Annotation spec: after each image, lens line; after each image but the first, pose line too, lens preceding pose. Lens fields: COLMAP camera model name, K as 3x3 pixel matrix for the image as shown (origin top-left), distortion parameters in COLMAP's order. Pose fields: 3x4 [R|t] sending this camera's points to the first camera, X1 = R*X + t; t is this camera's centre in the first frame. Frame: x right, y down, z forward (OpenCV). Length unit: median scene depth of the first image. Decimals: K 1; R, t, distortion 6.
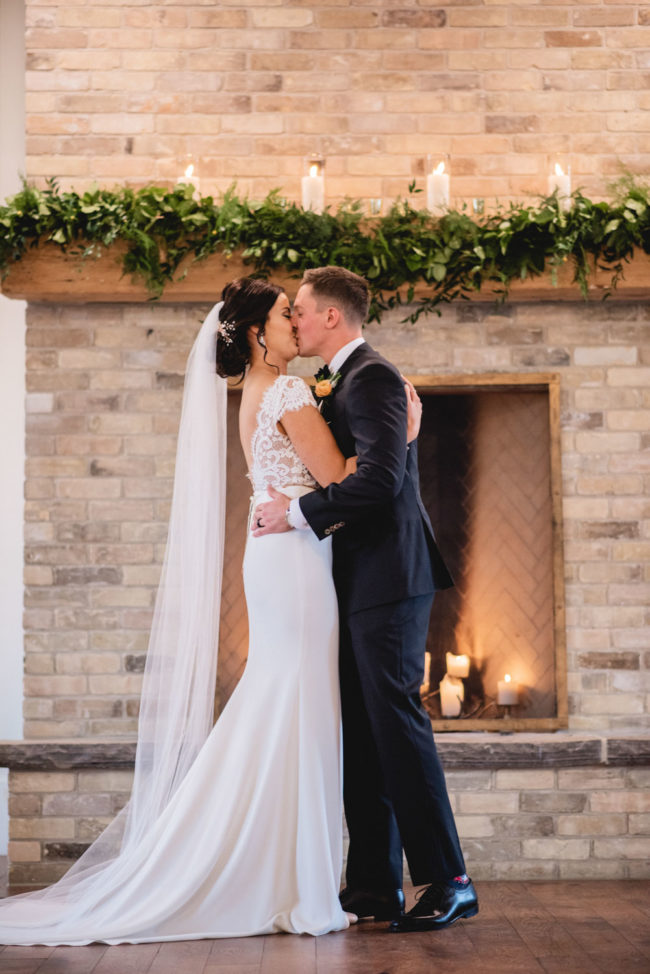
lens RADIAL K [[2324.5, 0, 325.0], [0, 2324.5, 487.0], [0, 0, 1]] dist [0.013961, 0.751854]
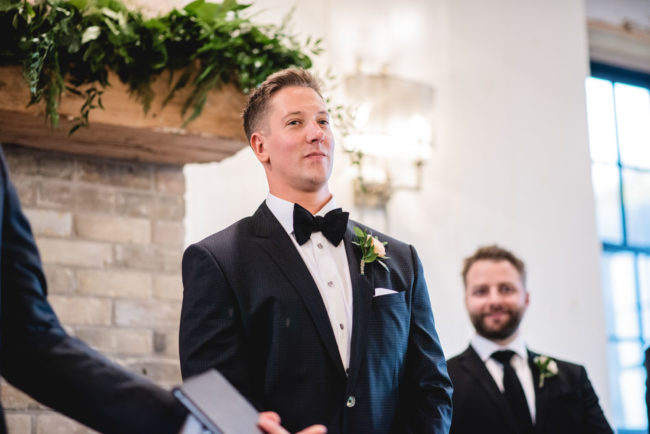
lens RADIAL K [[1551.2, 0, 325.0], [0, 1551.2, 217.0], [0, 0, 1]] dist [0.013961, 0.751854]
pose [[0.840091, 0.098455, 0.533435, -0.068555], [-0.014616, 0.987142, -0.159177, 0.020816], [-0.542248, 0.125926, 0.830729, 0.556312]]
